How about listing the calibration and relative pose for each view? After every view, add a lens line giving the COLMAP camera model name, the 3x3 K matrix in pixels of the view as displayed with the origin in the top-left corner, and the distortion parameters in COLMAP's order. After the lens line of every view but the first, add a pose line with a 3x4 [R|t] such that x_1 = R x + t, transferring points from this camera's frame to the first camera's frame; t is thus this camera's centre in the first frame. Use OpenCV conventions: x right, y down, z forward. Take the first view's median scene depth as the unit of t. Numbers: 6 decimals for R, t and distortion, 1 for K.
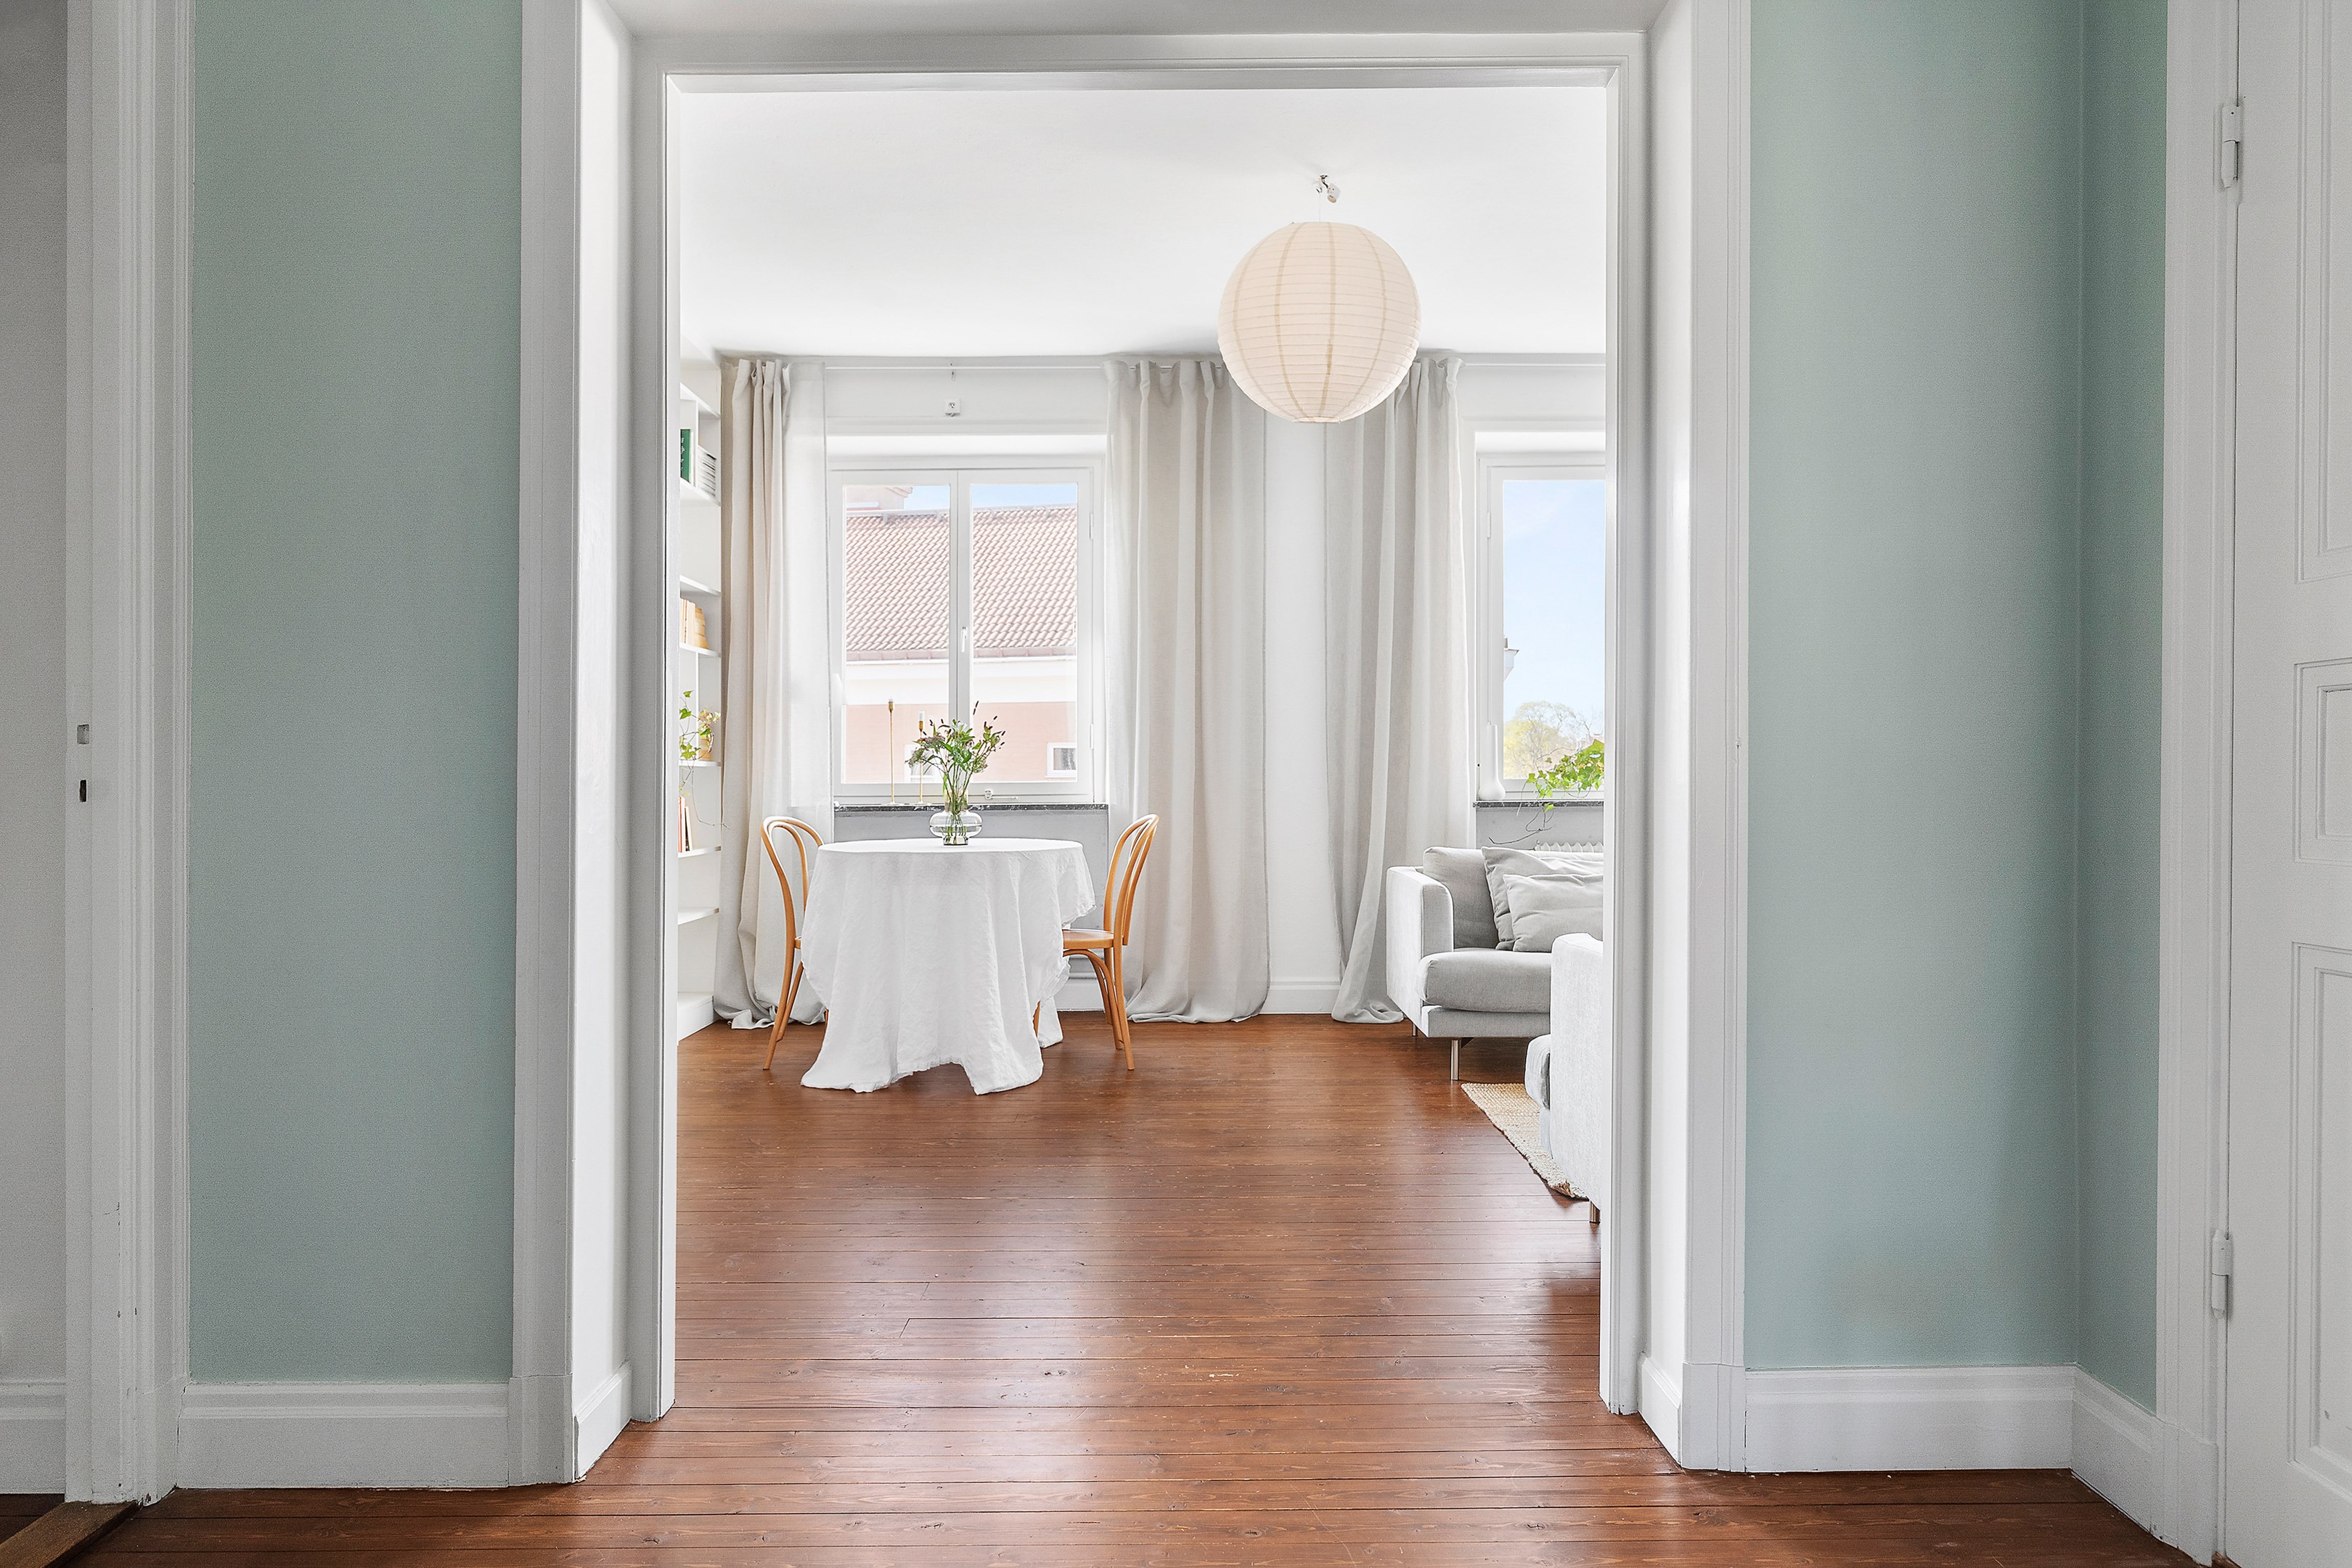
lens RADIAL K [[1494.1, 0, 1176.0], [0, 1494.1, 782.3], [0, 0, 1]] dist [0.008307, -0.001808]
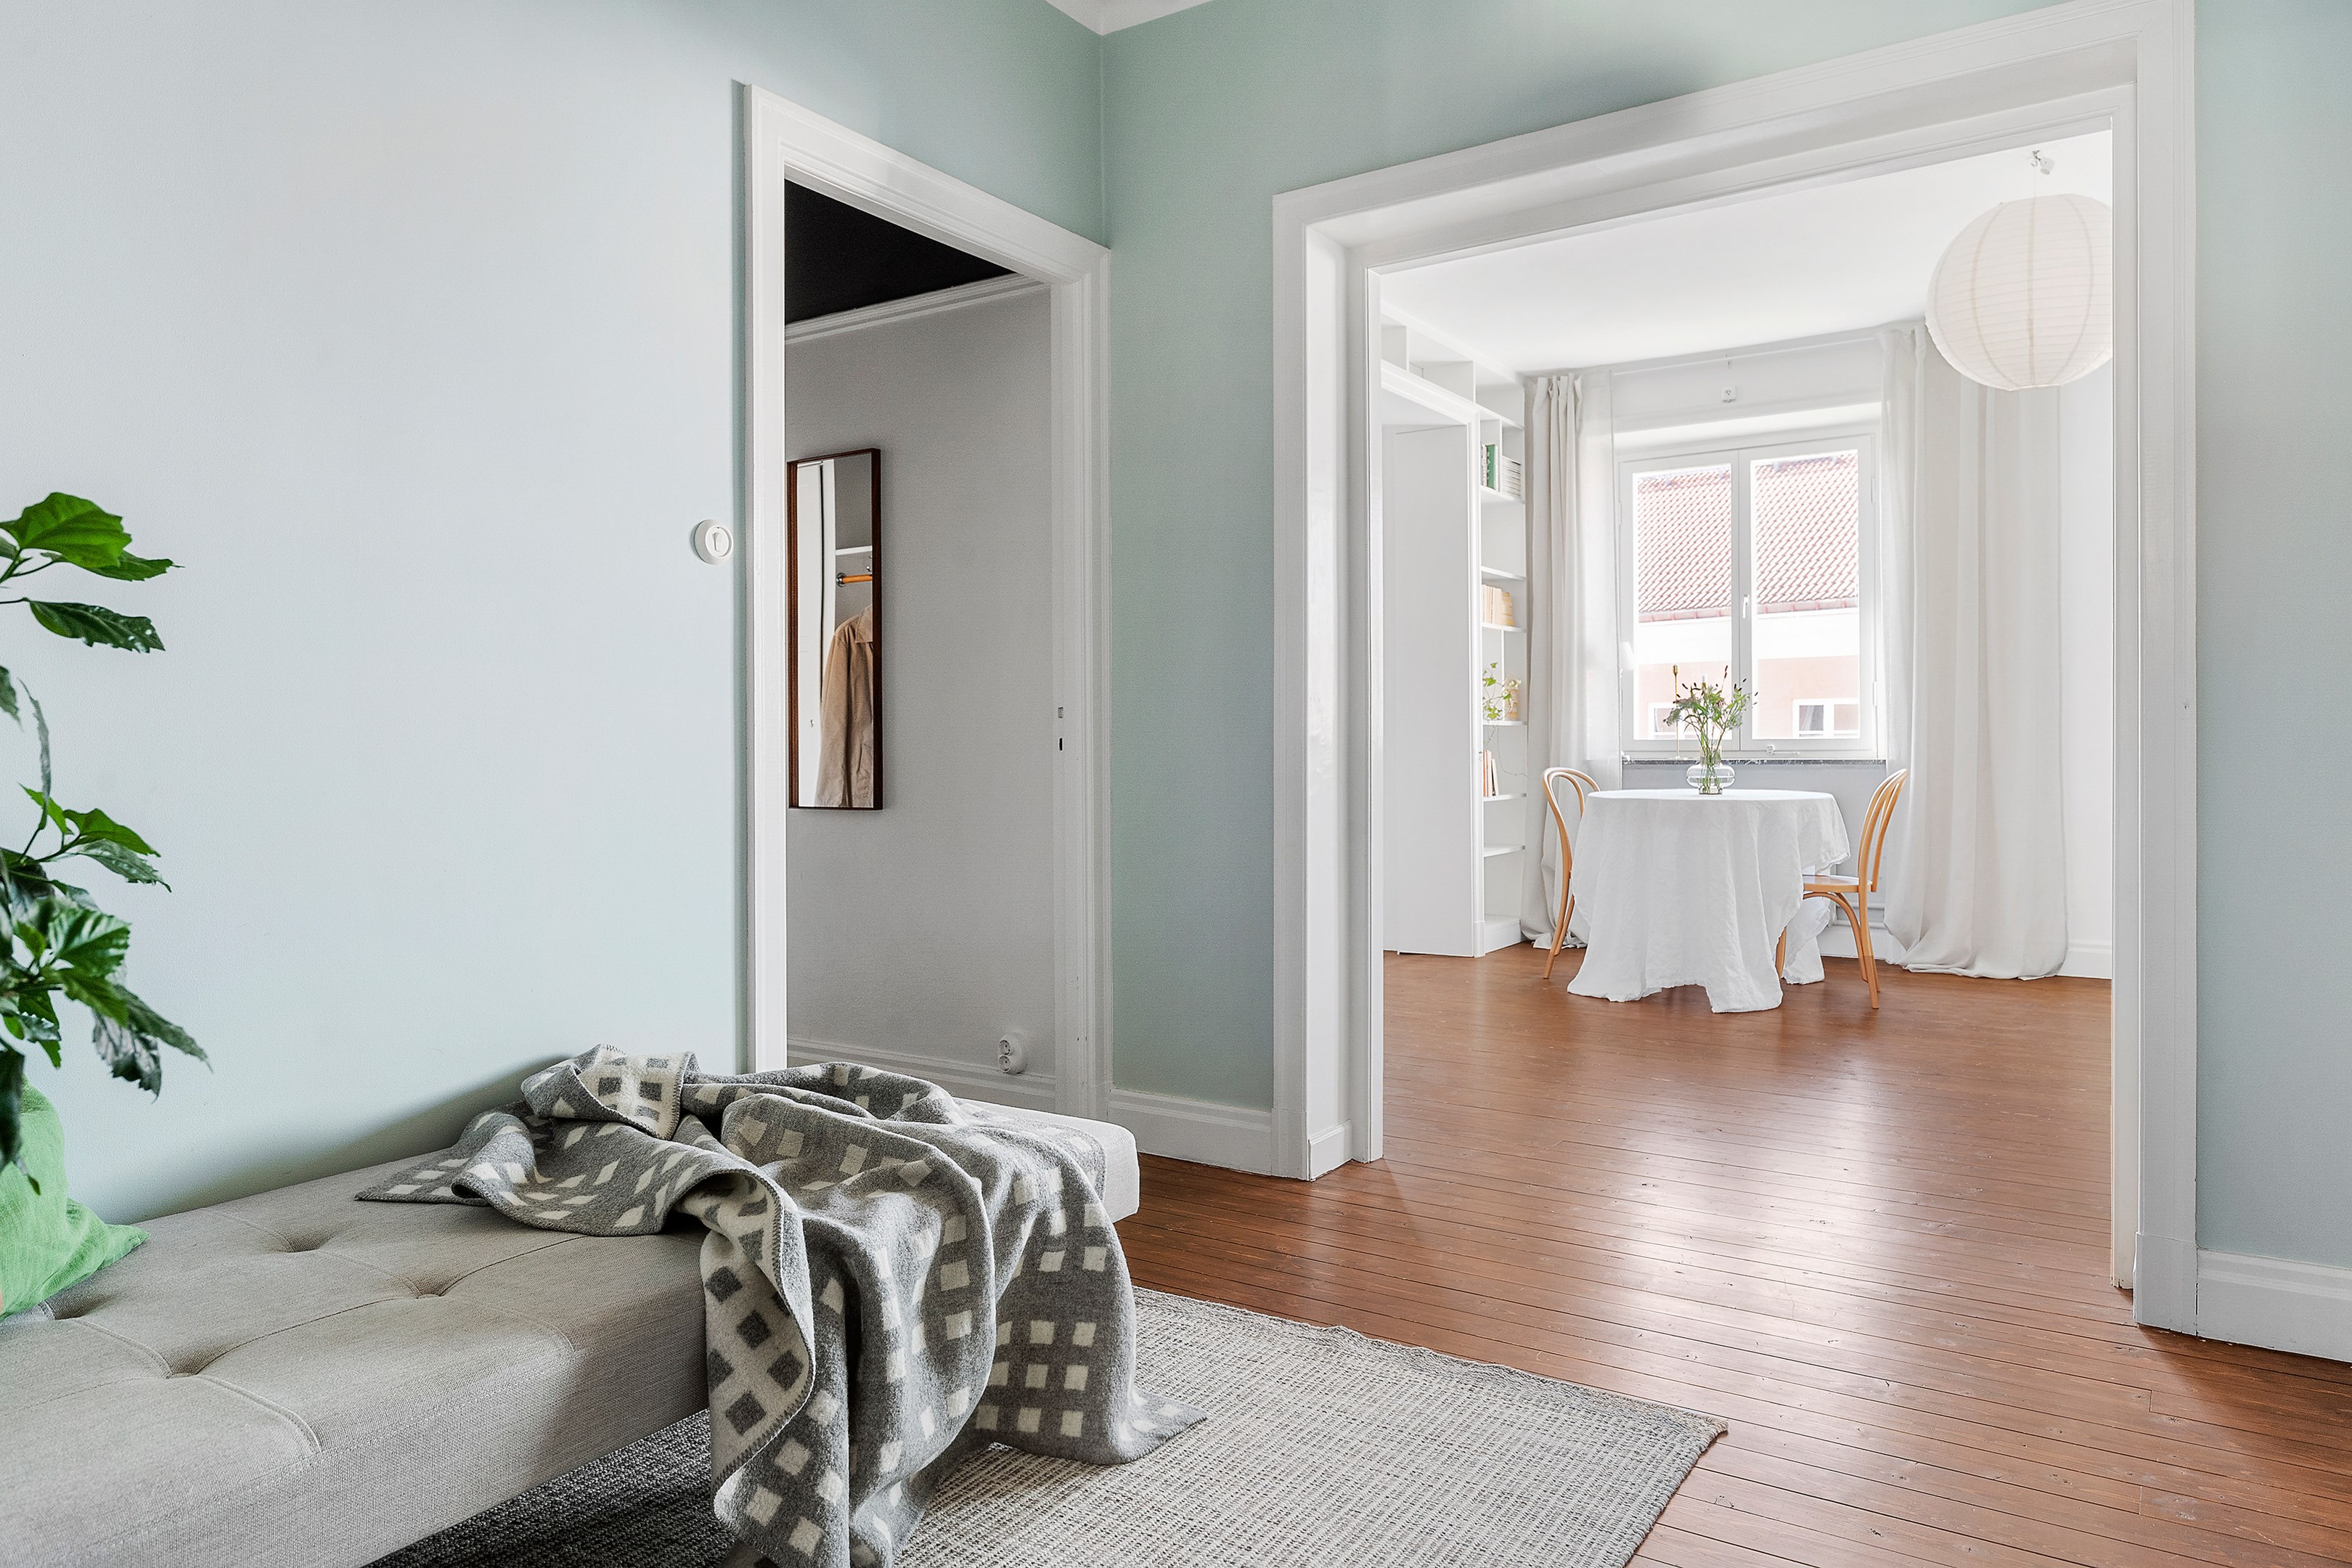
lens RADIAL K [[1522.1, 0, 1176.6], [0, 1522.1, 774.1], [0, 0, 1]] dist [-0.000199, 0.000421]
pose [[0.828919, 0.011884, -0.559243, 0.153462], [0.001287, 0.999731, 0.023152, -0.000213], [0.559368, -0.019911, 0.828680, -0.163325]]
